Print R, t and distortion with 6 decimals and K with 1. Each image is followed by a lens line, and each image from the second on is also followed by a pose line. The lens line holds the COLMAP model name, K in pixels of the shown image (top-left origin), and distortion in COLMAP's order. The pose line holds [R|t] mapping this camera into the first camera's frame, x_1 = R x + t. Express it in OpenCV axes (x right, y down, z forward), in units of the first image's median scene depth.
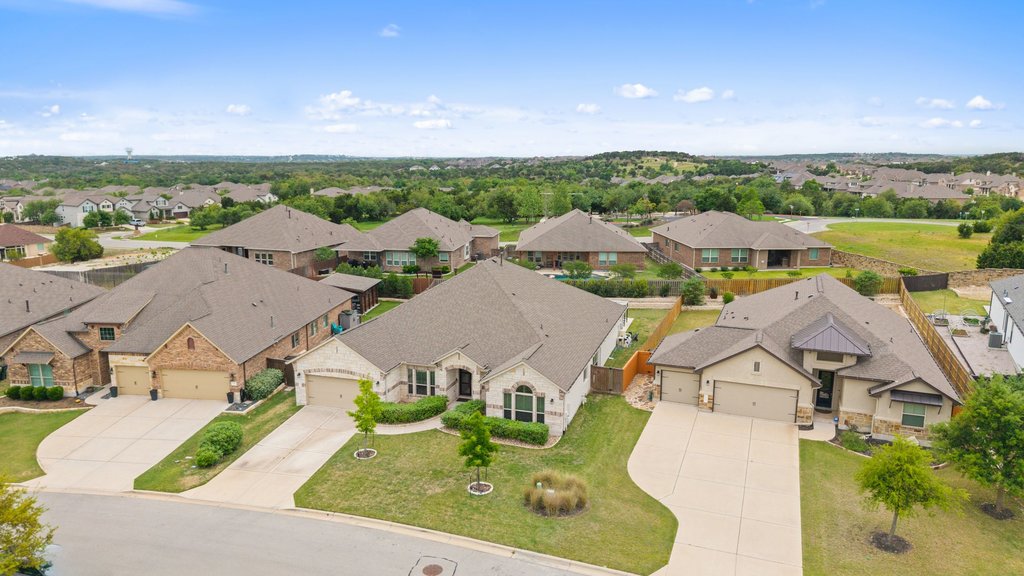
lens RADIAL K [[789.9, 0, 512.0], [0, 789.9, 288.0], [0, 0, 1]] dist [0.071172, -0.114563]
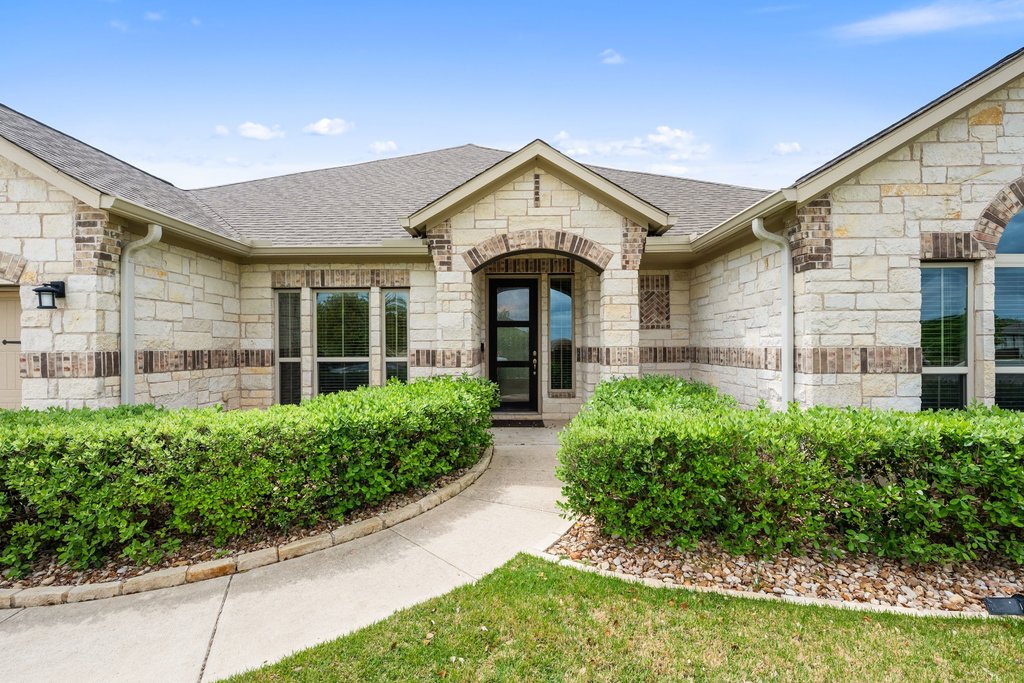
lens RADIAL K [[474.6, 0, 514.8], [0, 474.6, 344.5], [0, 0, 1]] dist [-0.000230, -0.000122]
pose [[0.953033, -0.007864, 0.302766, -0.110443], [0.067290, 0.980176, -0.186355, 0.149524], [-0.295298, 0.197975, 0.934668, 0.872242]]
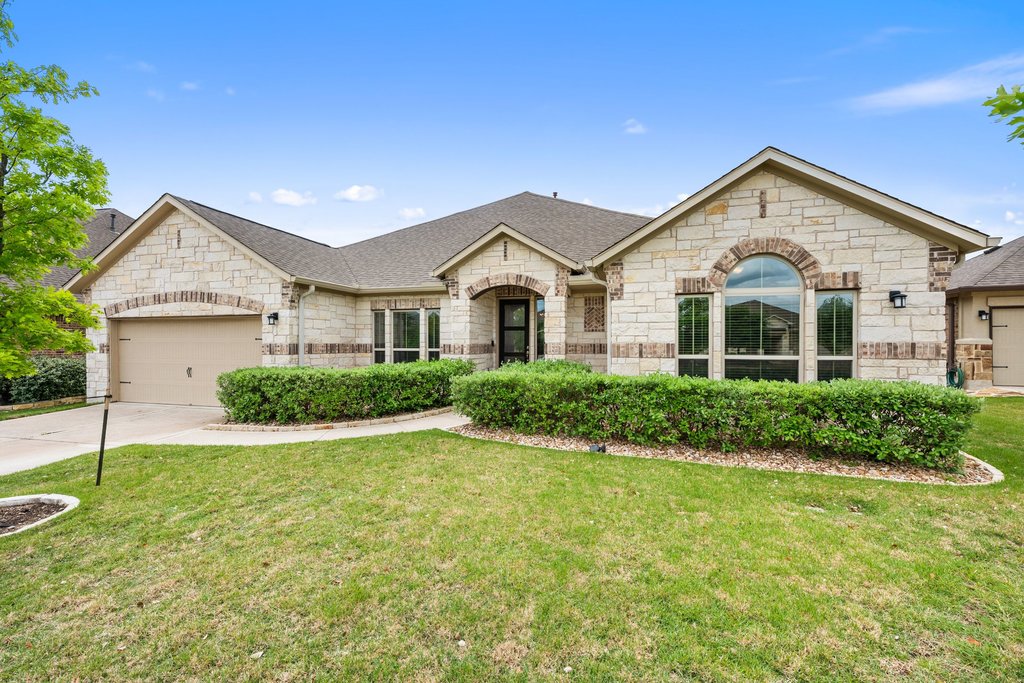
lens RADIAL K [[445.6, 0, 506.8], [0, 445.6, 344.4], [0, 0, 1]] dist [-0.001241, -0.000187]
pose [[0.999611, -0.002571, 0.027783, -0.070784], [0.007935, 0.980822, -0.194745, 0.167193], [-0.026750, 0.194890, 0.980460, 0.790130]]
